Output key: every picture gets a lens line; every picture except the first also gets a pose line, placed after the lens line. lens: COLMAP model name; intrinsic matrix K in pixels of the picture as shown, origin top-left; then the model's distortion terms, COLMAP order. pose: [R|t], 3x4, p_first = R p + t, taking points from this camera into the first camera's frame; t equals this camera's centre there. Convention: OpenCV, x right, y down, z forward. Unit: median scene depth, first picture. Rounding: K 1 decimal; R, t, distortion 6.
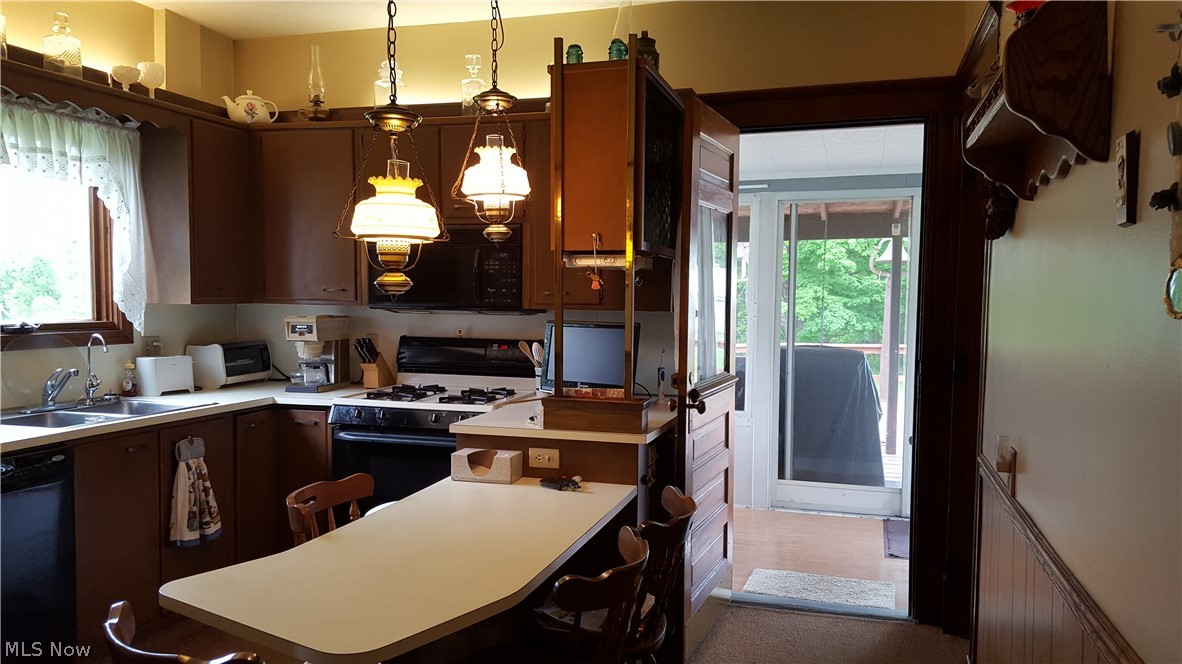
lens RADIAL K [[891.3, 0, 568.7], [0, 891.3, 365.2], [0, 0, 1]] dist [0.122722, -0.237511]
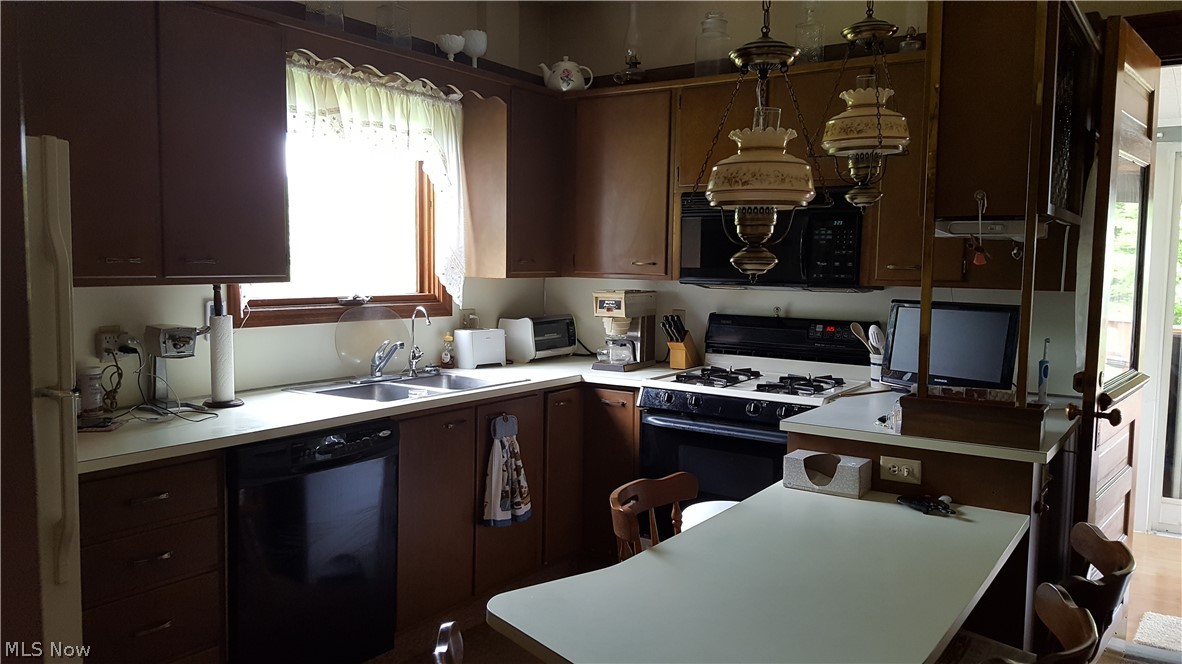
lens RADIAL K [[883.2, 0, 567.8], [0, 883.2, 359.9], [0, 0, 1]] dist [0.133559, -0.194457]
pose [[0.953340, 0.037720, -0.299533, -0.061440], [-0.029086, 0.999024, 0.033231, -0.012767], [0.300494, -0.022968, 0.953507, 0.095870]]
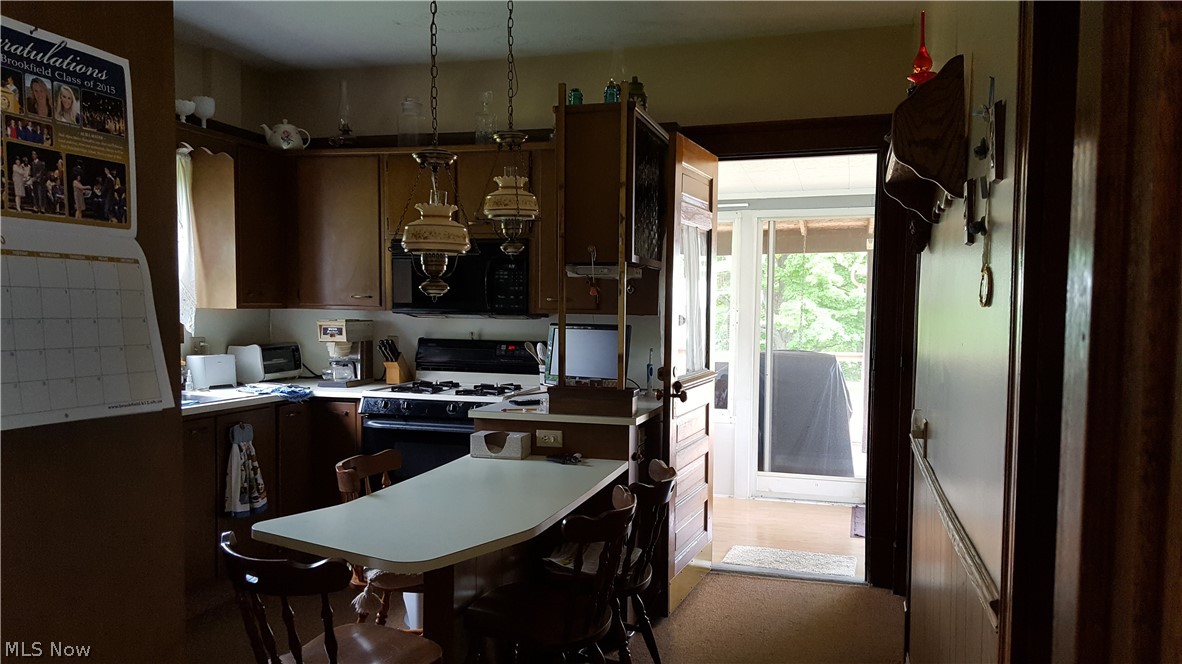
lens RADIAL K [[883.2, 0, 567.8], [0, 883.2, 359.9], [0, 0, 1]] dist [0.133559, -0.194457]
pose [[0.999982, 0.002001, 0.005722, -0.008173], [-0.001893, 0.999822, -0.018779, 0.018311], [-0.005758, 0.018768, 0.999807, -0.135954]]
